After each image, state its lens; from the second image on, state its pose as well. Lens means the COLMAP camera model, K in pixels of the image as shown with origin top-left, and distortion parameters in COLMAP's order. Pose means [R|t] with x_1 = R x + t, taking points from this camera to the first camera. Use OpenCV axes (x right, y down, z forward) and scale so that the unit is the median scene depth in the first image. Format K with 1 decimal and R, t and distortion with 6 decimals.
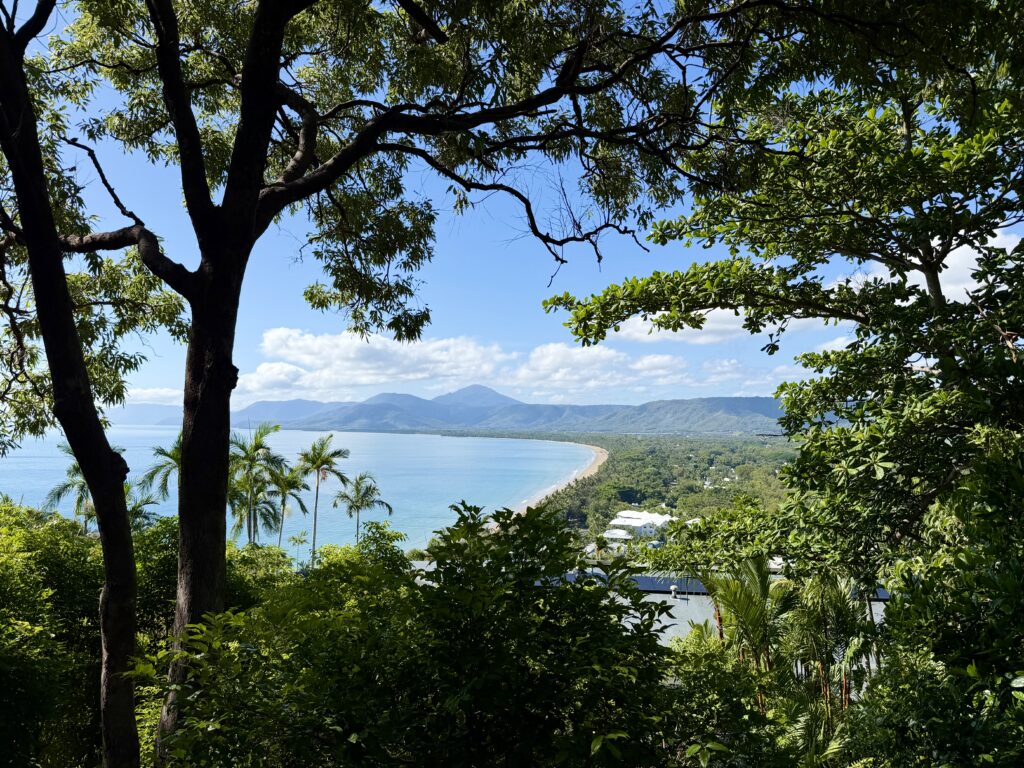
lens RADIAL K [[751.4, 0, 512.0], [0, 751.4, 384.0], [0, 0, 1]] dist [0.075529, -0.140241]
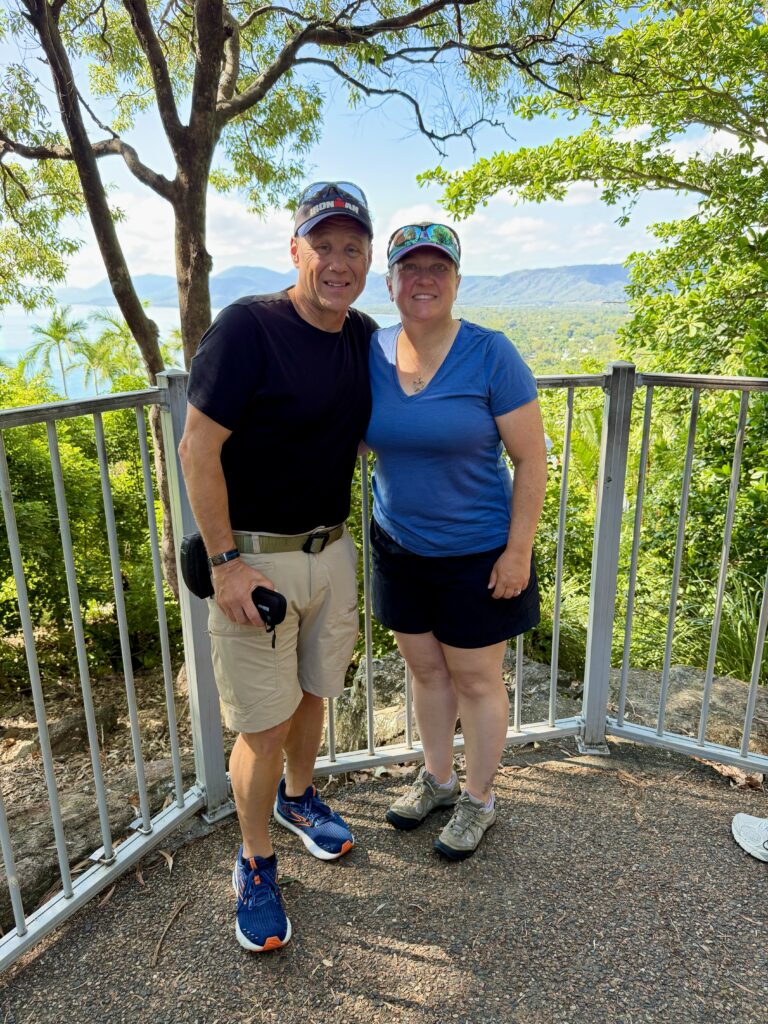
lens RADIAL K [[751.4, 0, 397.9], [0, 751.4, 512.2], [0, 0, 1]] dist [0.075529, -0.140241]
pose [[0.999221, -0.025418, 0.030174, -0.034721], [0.014258, 0.945764, 0.324541, -0.010072], [-0.036787, -0.323858, 0.945390, -0.197408]]
